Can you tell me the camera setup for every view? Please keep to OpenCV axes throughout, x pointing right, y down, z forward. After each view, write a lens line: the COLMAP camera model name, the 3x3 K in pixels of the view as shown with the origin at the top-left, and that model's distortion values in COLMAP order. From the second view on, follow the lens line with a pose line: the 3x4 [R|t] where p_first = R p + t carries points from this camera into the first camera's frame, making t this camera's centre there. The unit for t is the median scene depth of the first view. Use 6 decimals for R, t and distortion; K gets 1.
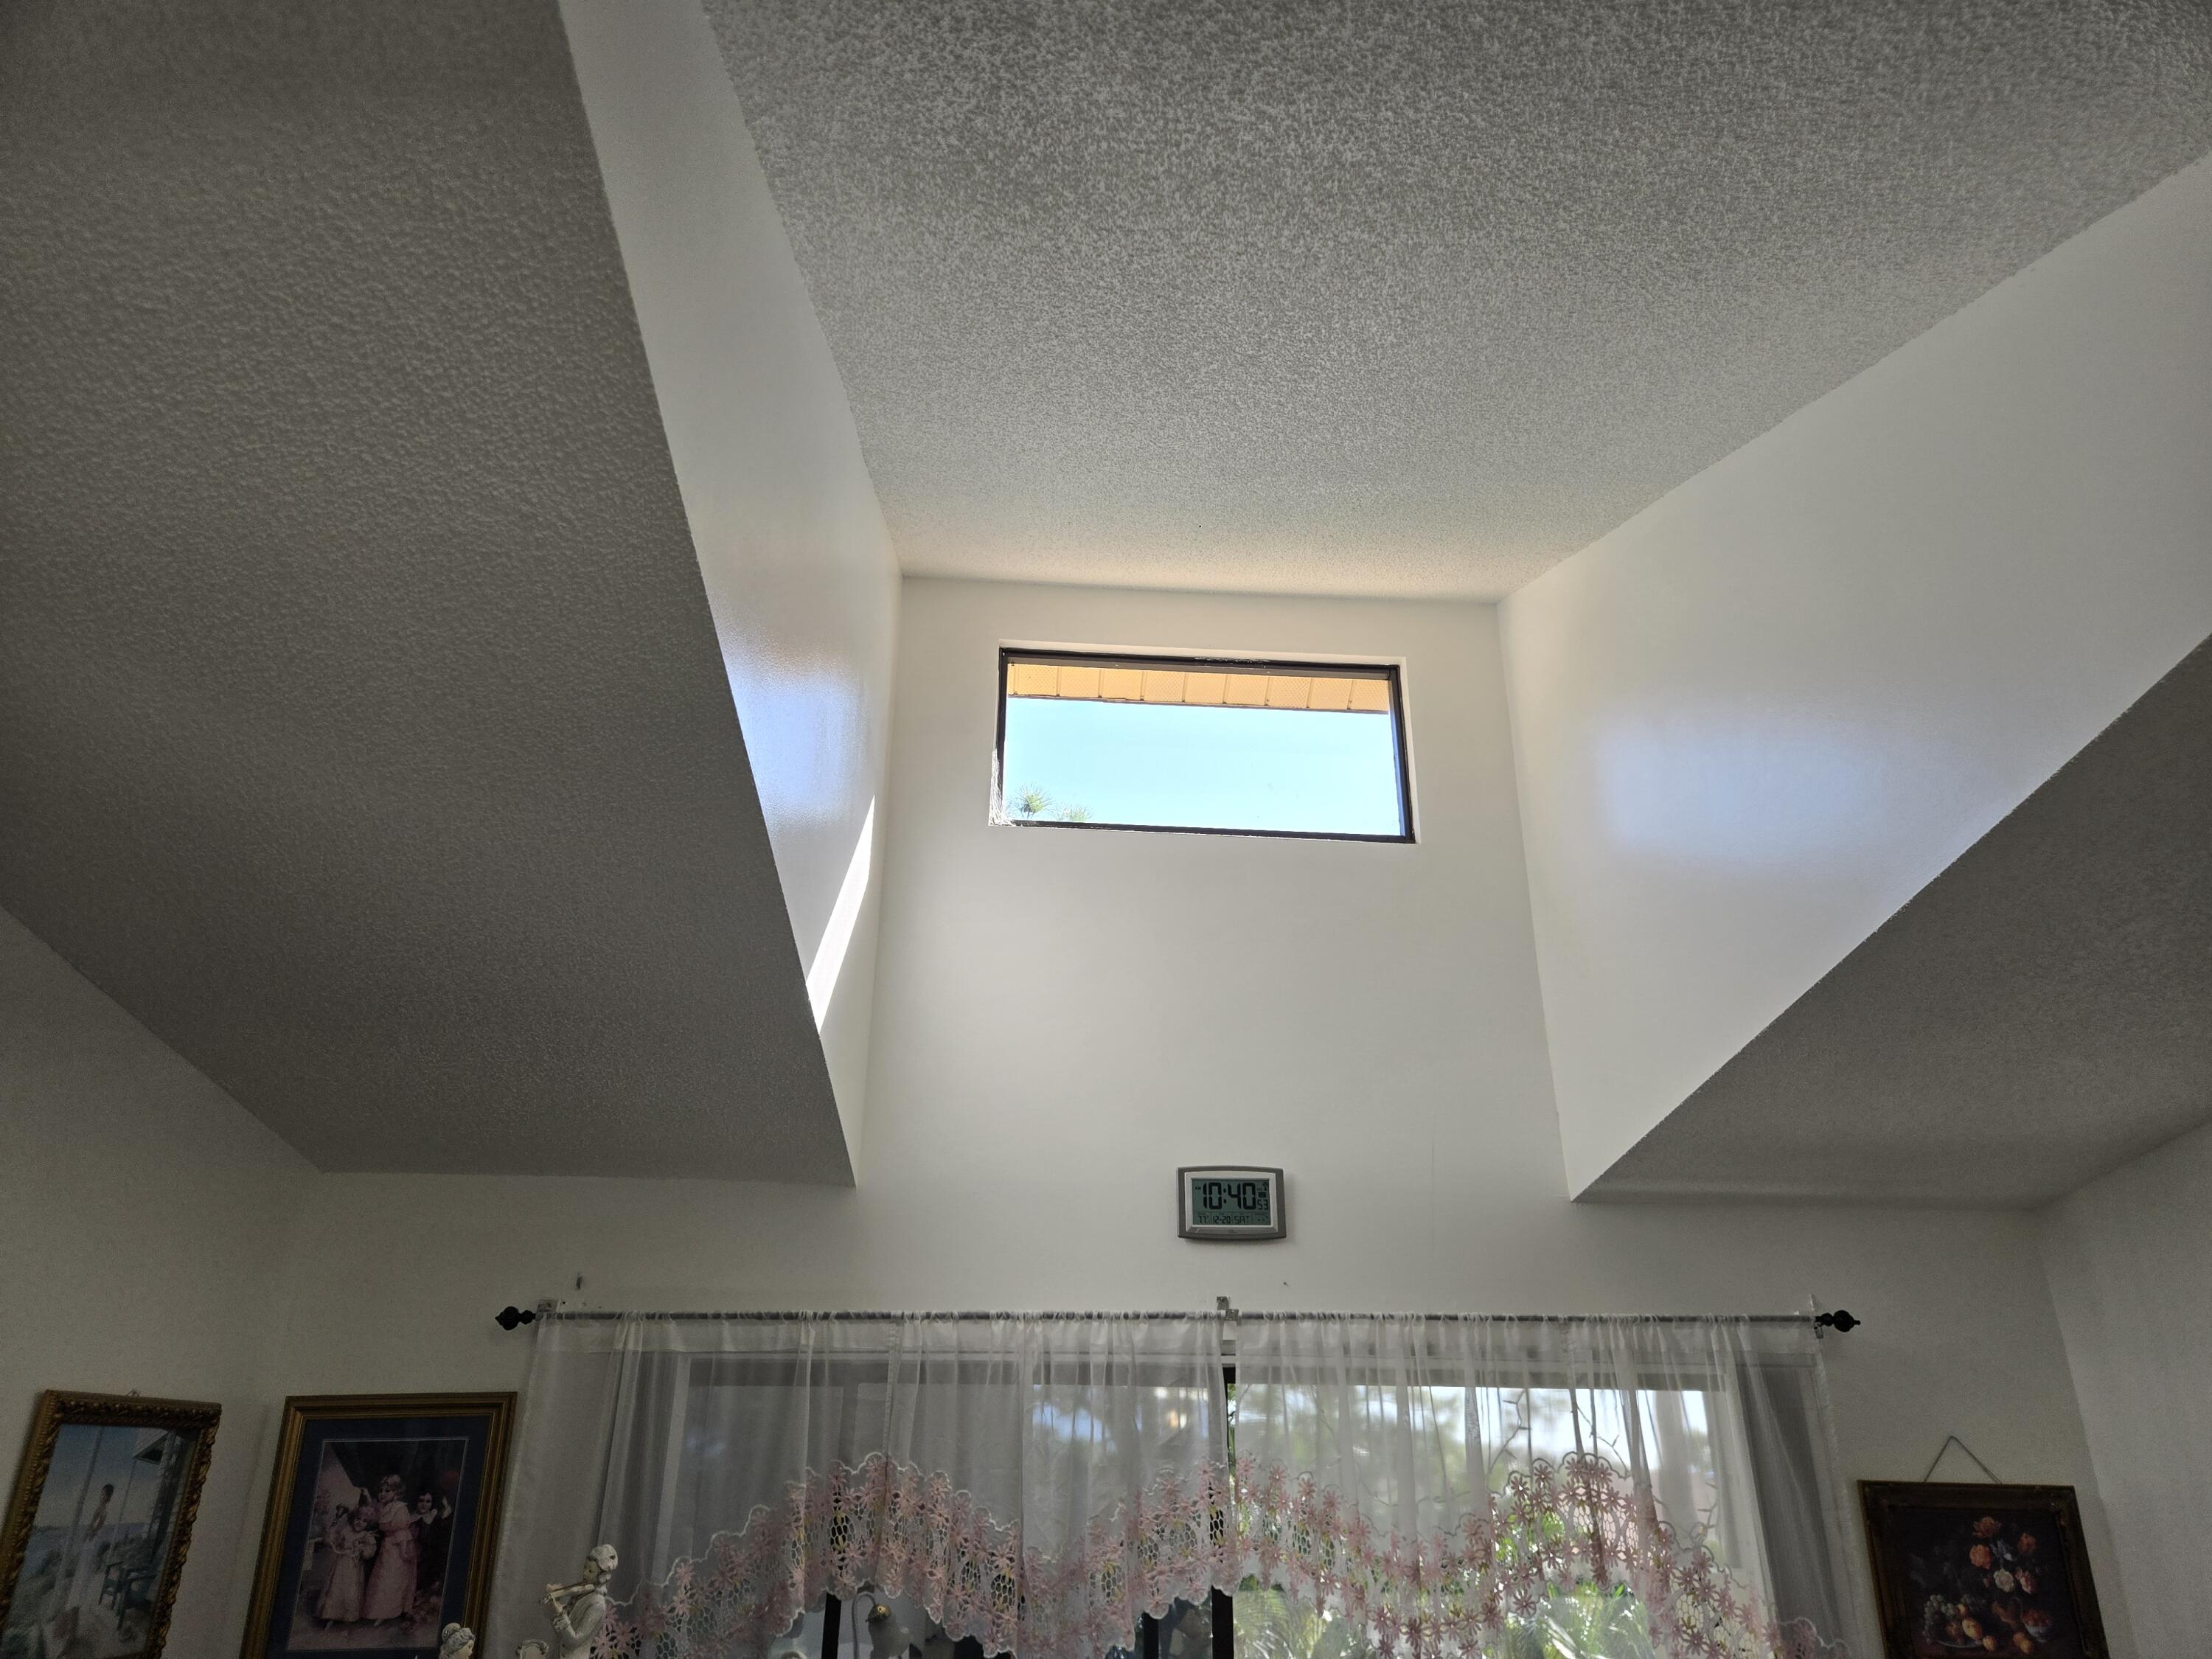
lens RADIAL K [[1492.4, 0, 1106.0], [0, 1492.4, 829.5], [0, 0, 1]] dist [0.074799, -0.056569]
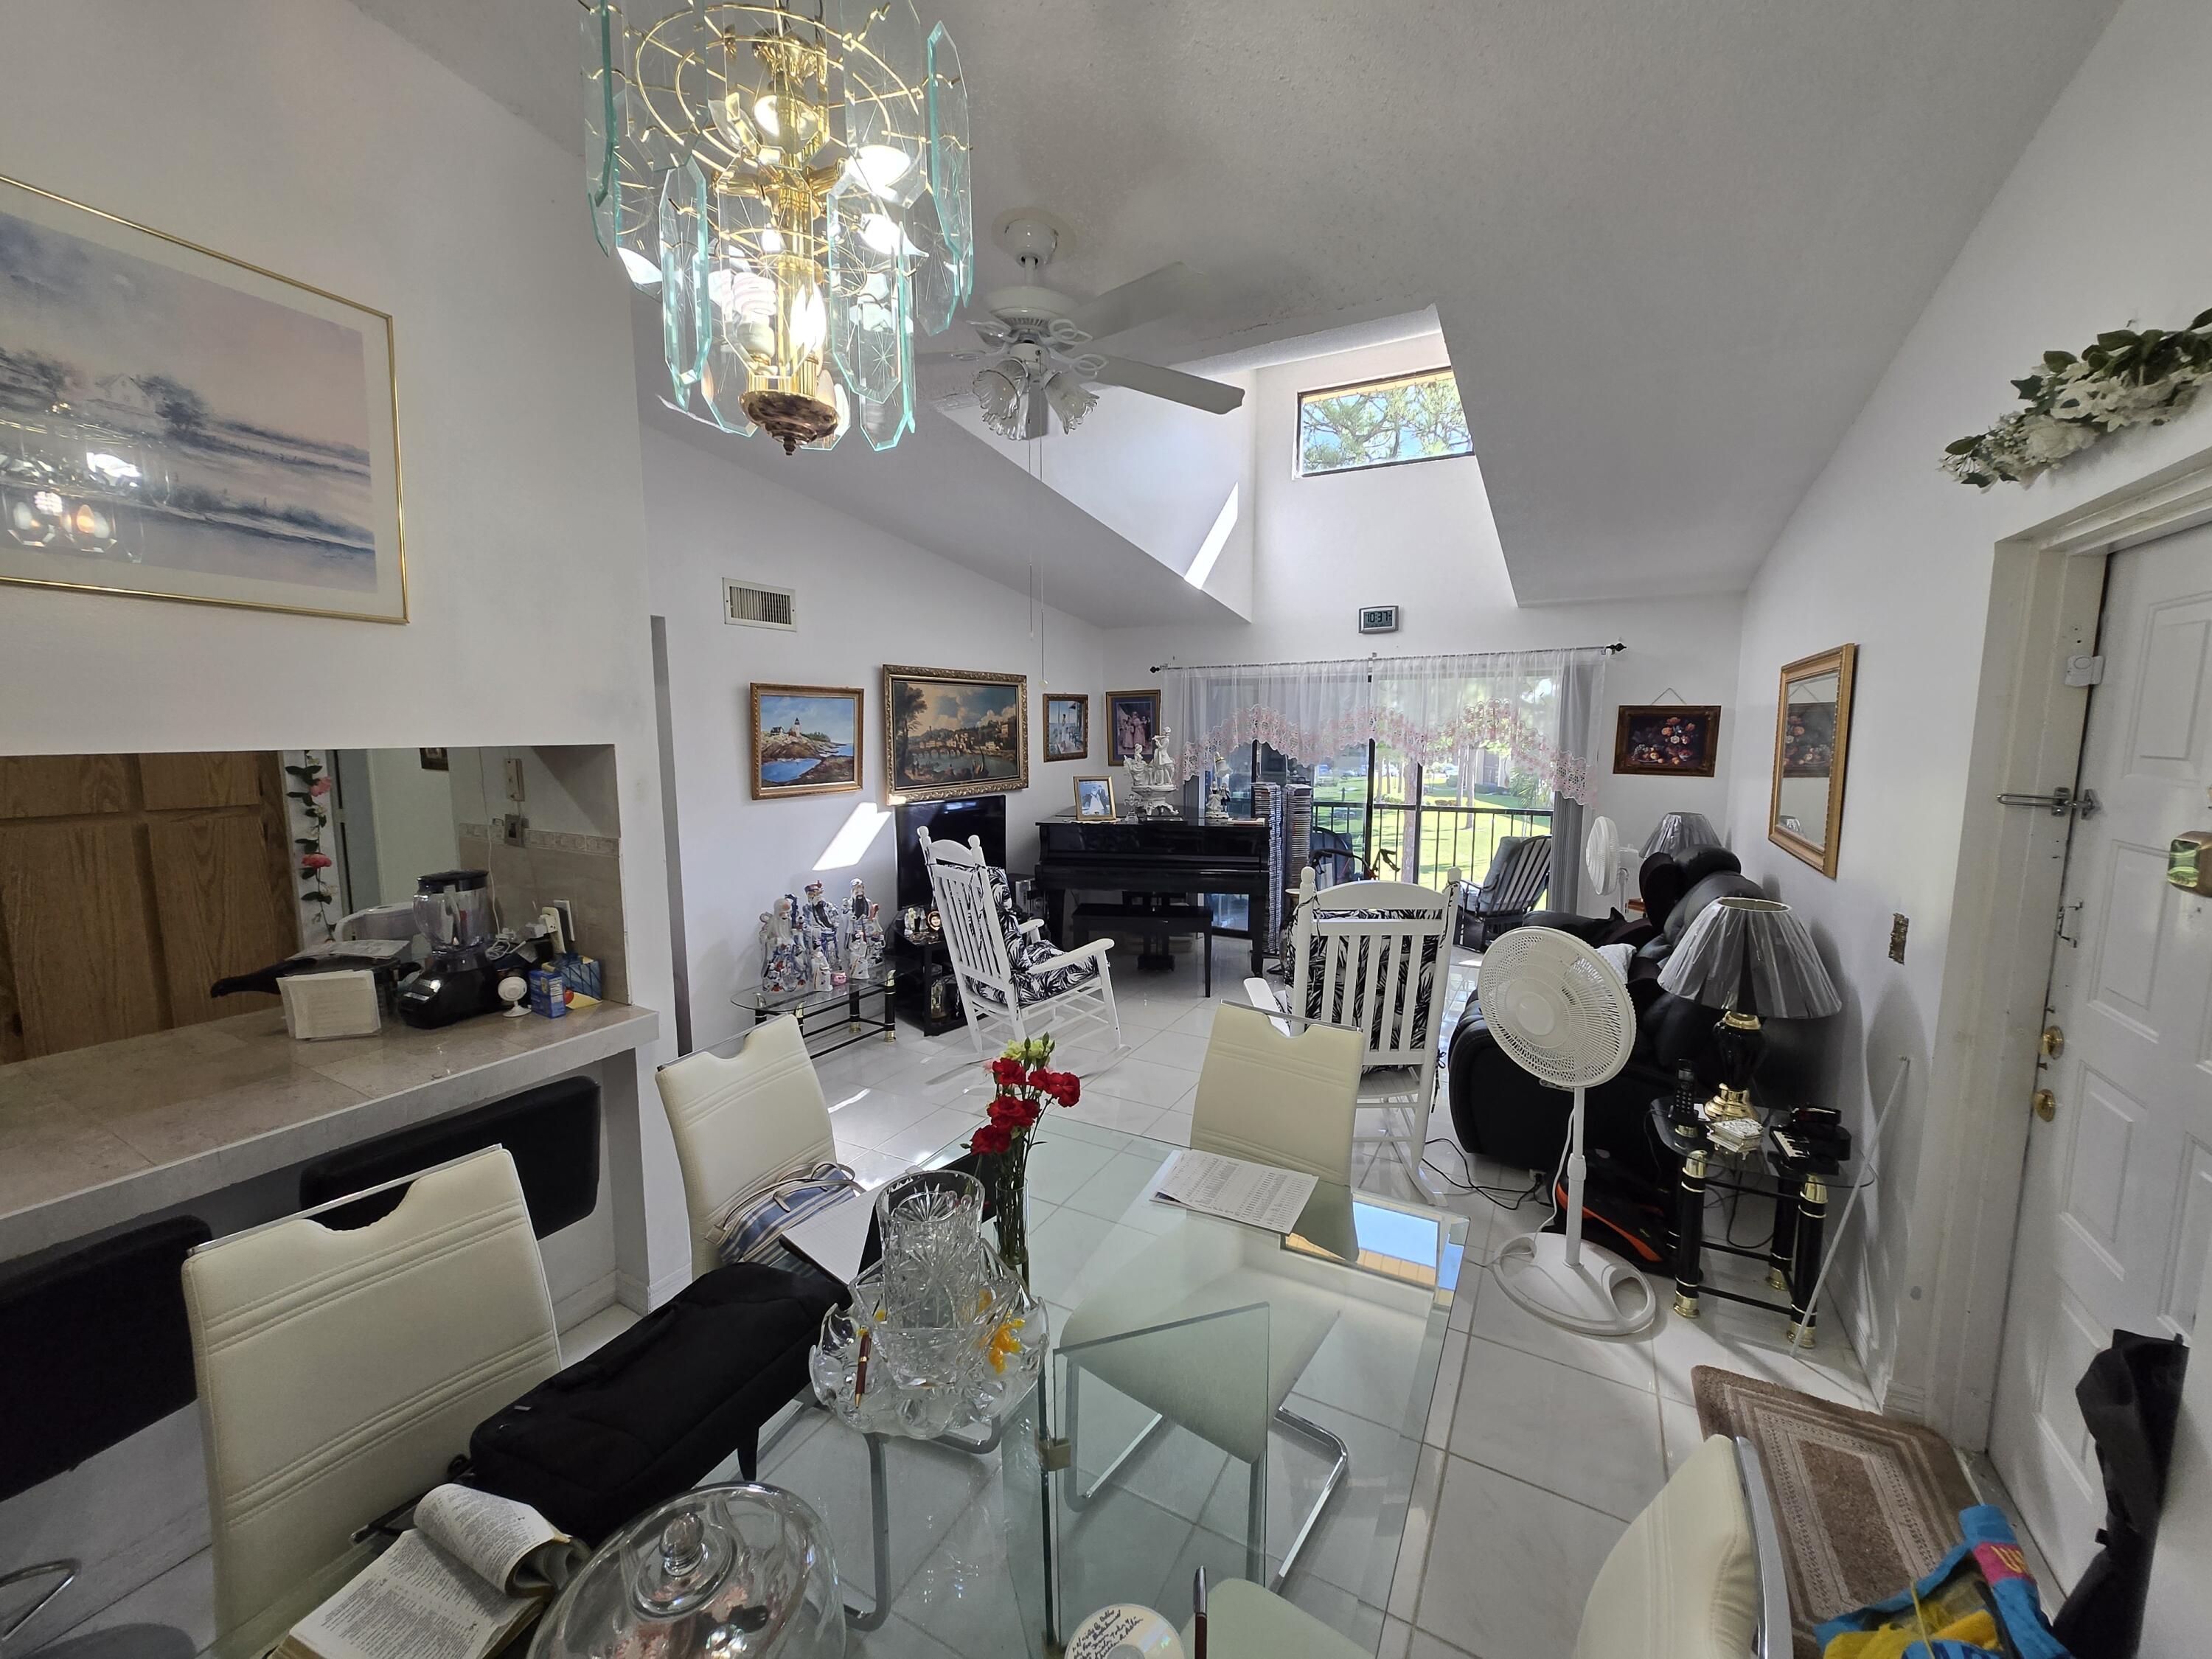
lens RADIAL K [[869.5, 0, 1106.0], [0, 869.5, 829.5], [0, 0, 1]] dist [-0.003484, -0.000579]
pose [[0.836818, 0.059525, -0.544236, 0.592524], [0.226306, 0.867562, 0.442857, -0.251530], [0.498519, -0.493754, 0.712520, -0.614956]]
